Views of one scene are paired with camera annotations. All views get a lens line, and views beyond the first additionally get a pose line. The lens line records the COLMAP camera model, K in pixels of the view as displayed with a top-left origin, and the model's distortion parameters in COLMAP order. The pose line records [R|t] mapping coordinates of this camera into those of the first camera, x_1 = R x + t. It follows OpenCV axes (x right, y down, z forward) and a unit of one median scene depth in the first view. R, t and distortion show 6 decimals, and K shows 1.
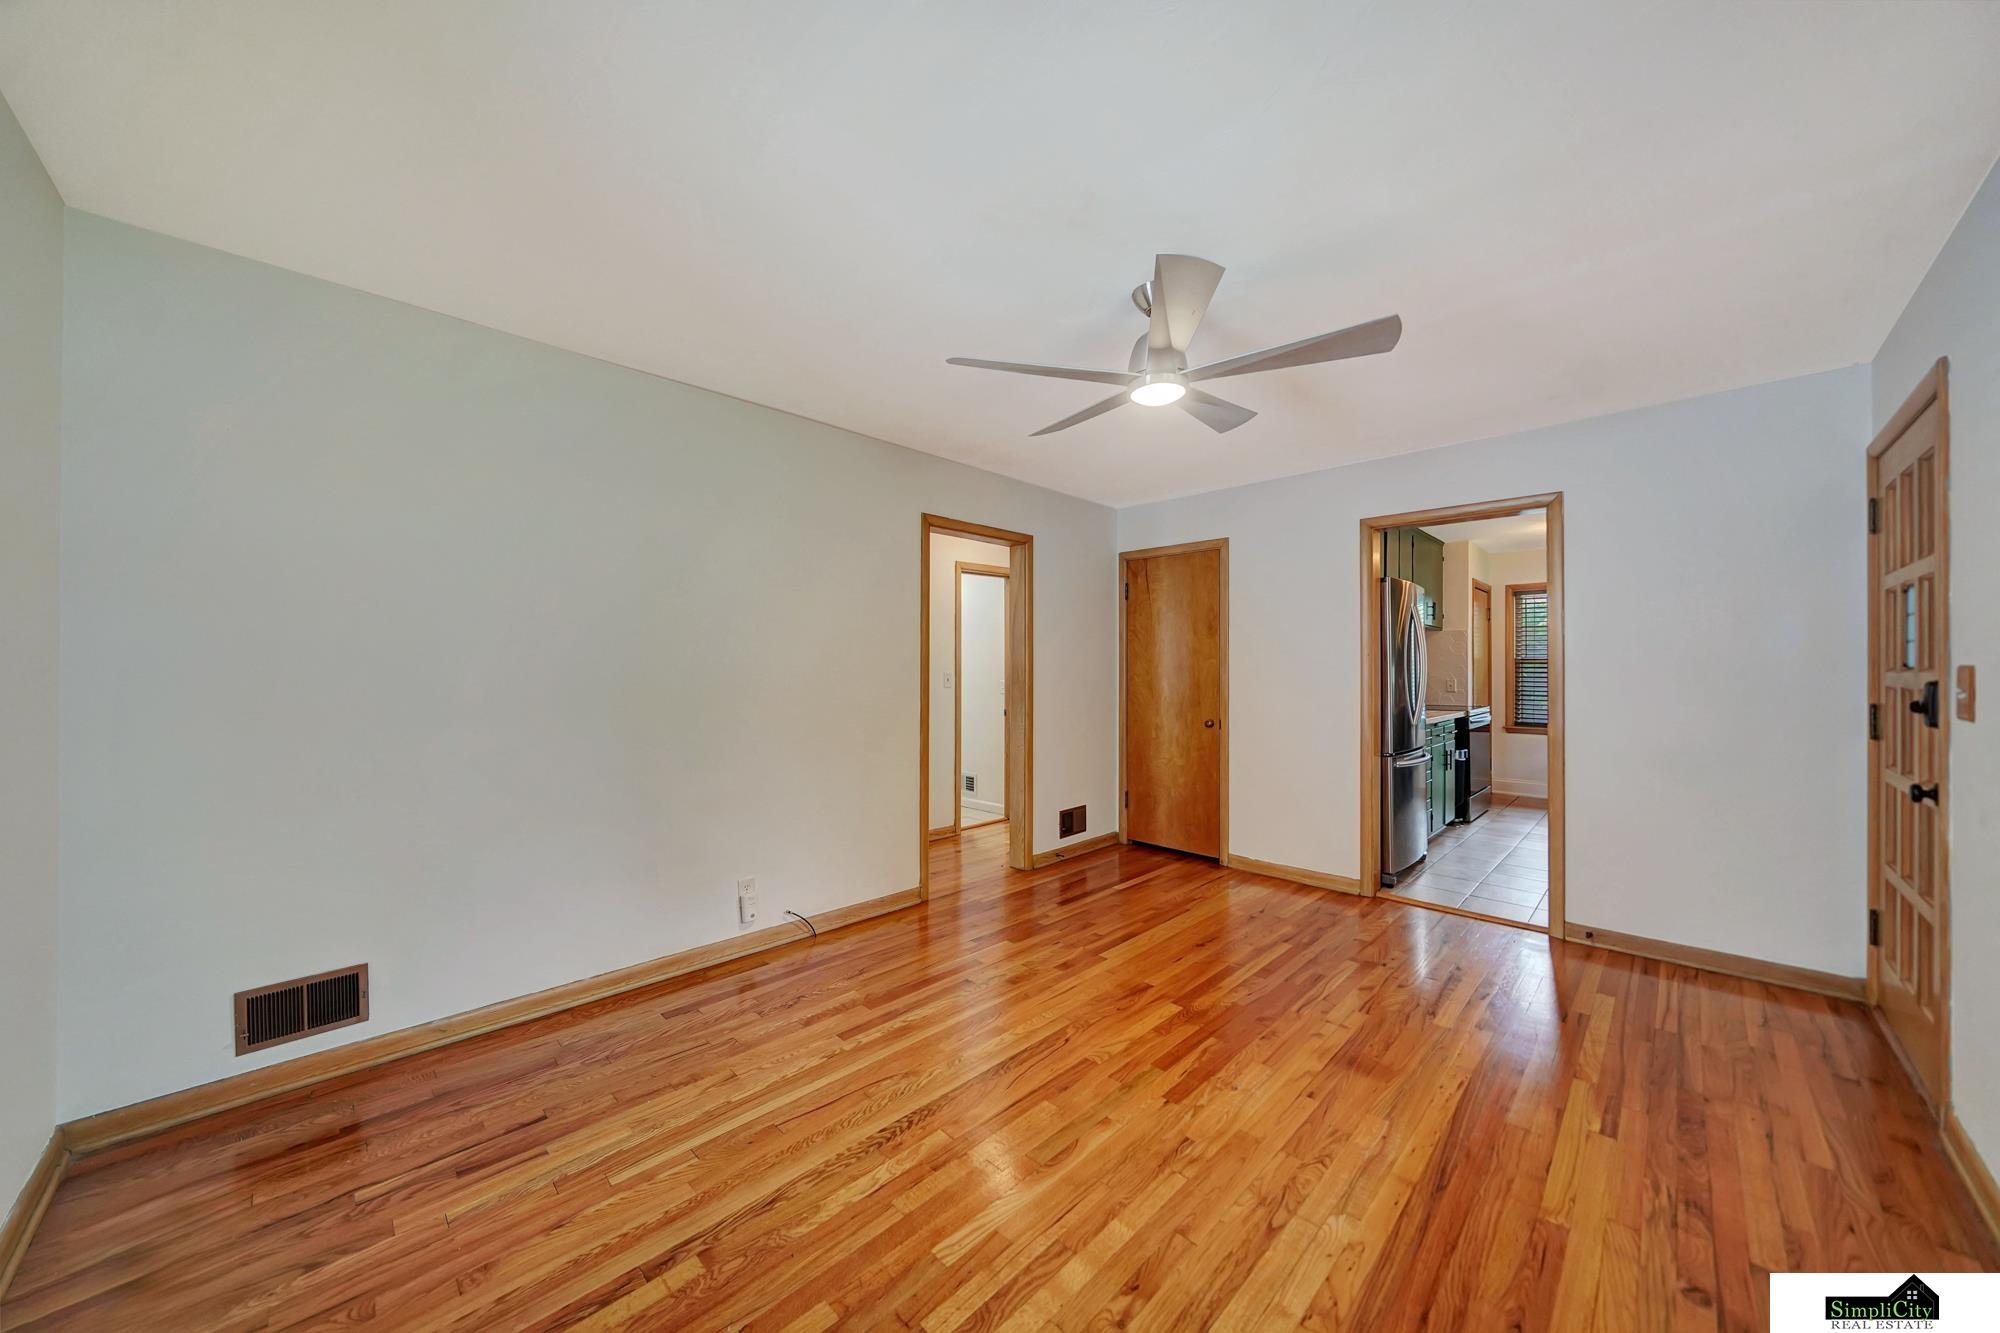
lens RADIAL K [[689.3, 0, 1000.0], [0, 689.3, 666.5], [0, 0, 1]] dist [-0.000956, -0.000007]
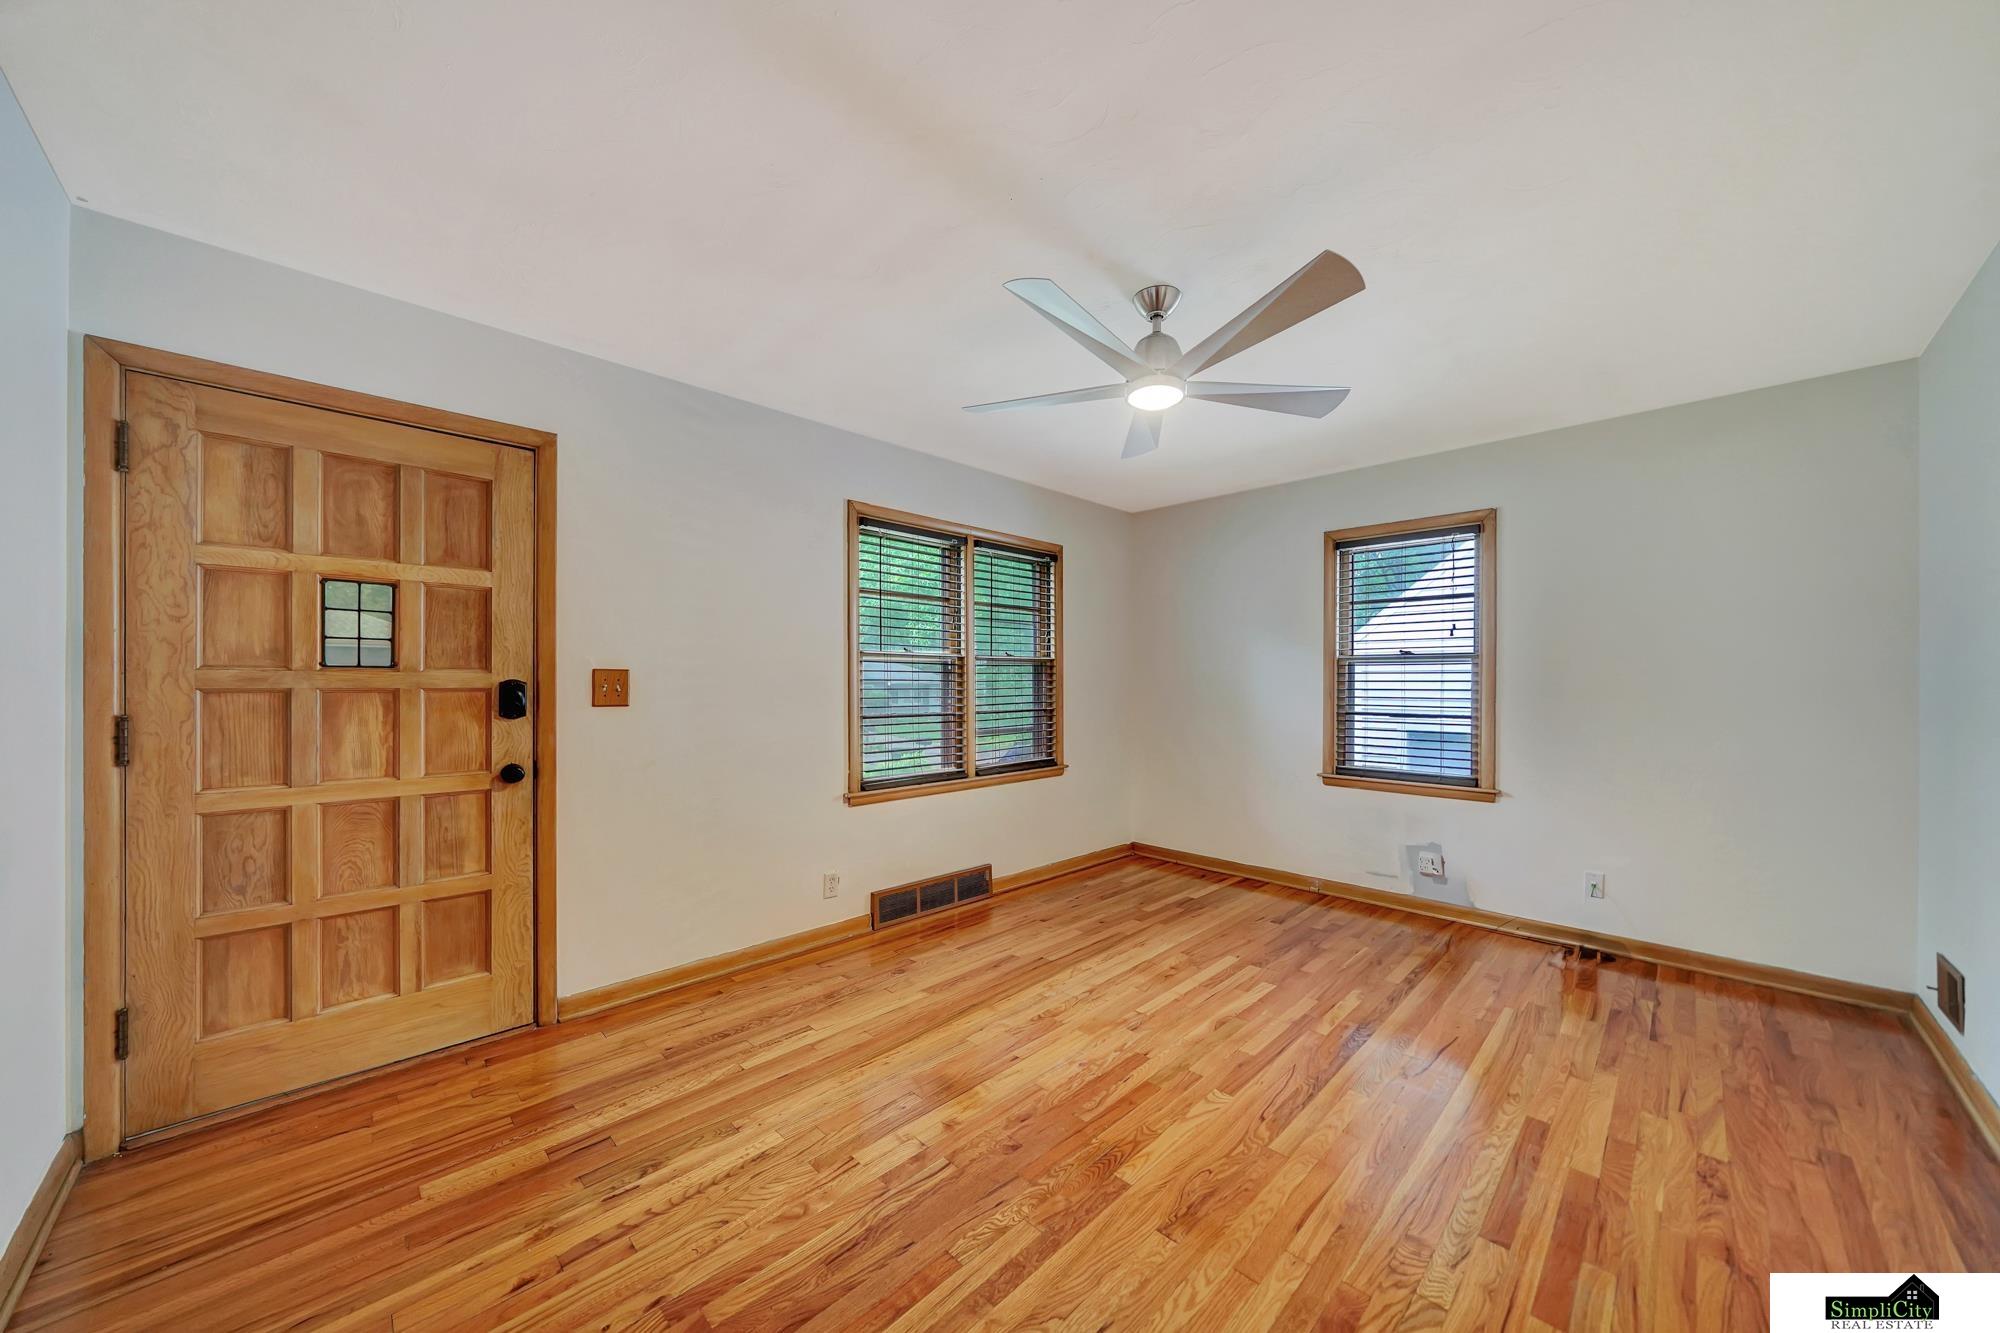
lens RADIAL K [[694.9, 0, 996.5], [0, 694.9, 682.2], [0, 0, 1]] dist [-0.005984, 0.000053]
pose [[-0.999961, -0.003636, 0.008015, 0.354078], [-0.003691, 0.999969, -0.006914, 0.020926], [-0.007989, -0.006943, -0.999944, 1.581624]]
